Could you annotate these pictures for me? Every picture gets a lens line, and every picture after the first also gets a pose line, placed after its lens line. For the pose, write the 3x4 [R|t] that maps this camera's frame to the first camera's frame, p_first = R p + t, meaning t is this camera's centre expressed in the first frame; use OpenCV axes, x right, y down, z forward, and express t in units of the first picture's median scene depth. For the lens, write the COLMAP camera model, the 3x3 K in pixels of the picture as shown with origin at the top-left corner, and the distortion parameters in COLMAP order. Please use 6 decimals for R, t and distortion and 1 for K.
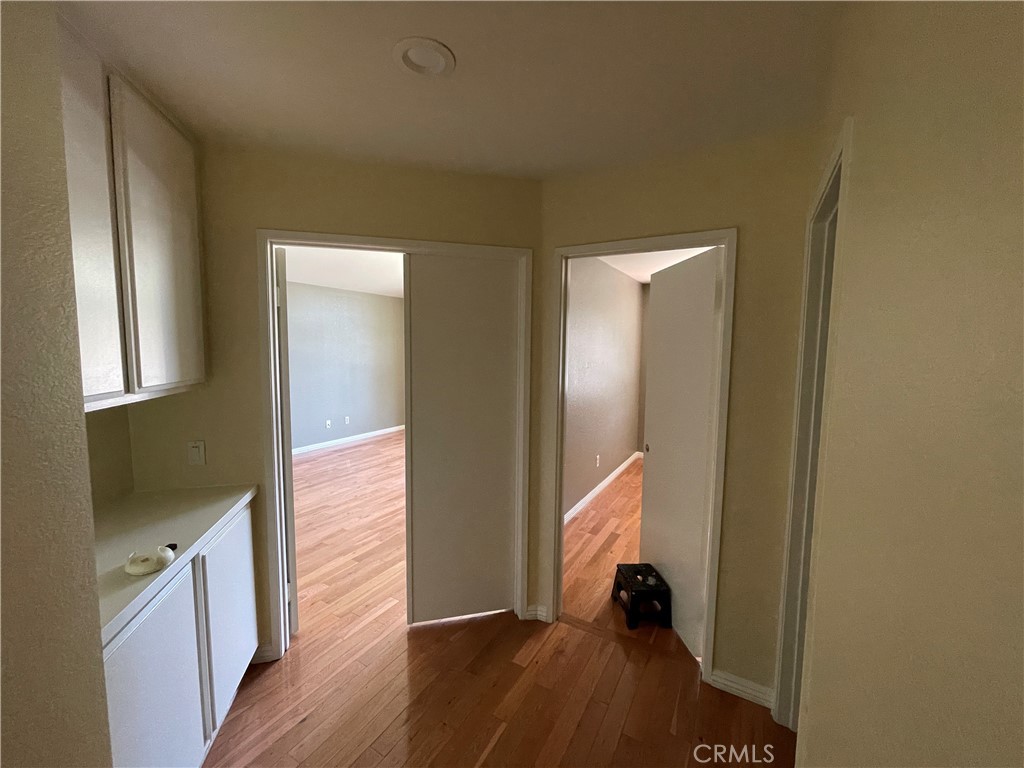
lens RADIAL K [[415.5, 0, 511.7], [0, 415.5, 380.5], [0, 0, 1]] dist [-0.000698, -0.000453]
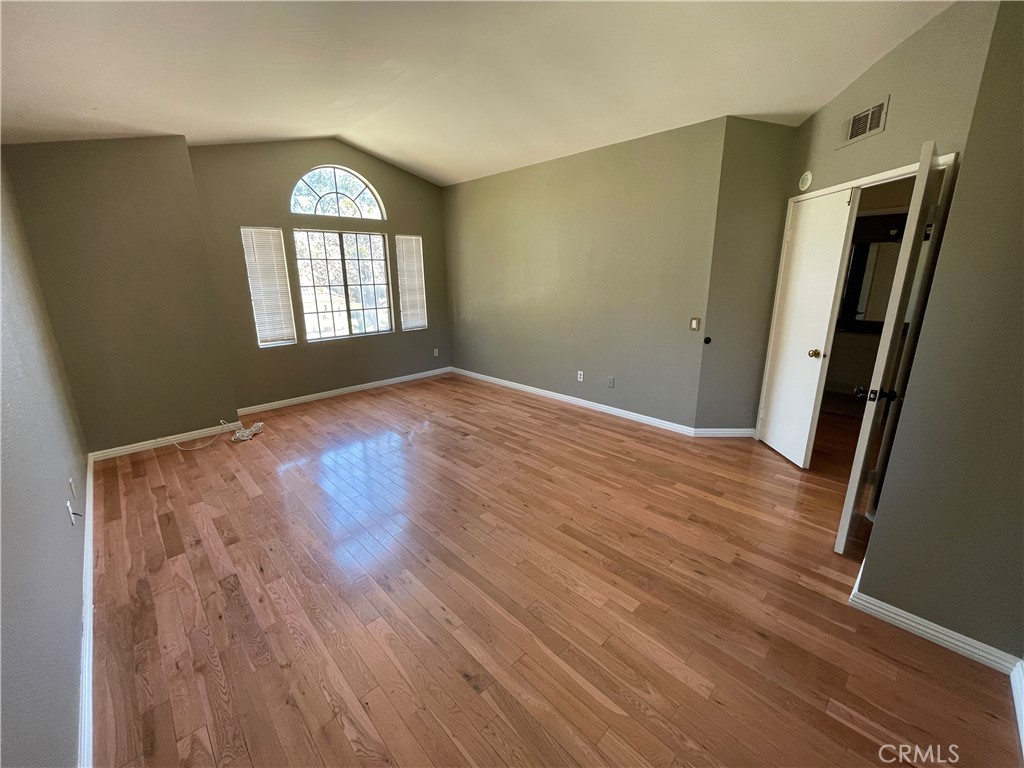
lens RADIAL K [[415.5, 0, 511.7], [0, 415.5, 380.5], [0, 0, 1]] dist [-0.000698, -0.000453]
pose [[0.264430, -0.253340, 0.930535, -0.829834], [0.090501, 0.967141, 0.237589, -0.057863], [-0.960149, 0.021388, 0.278669, 0.746894]]
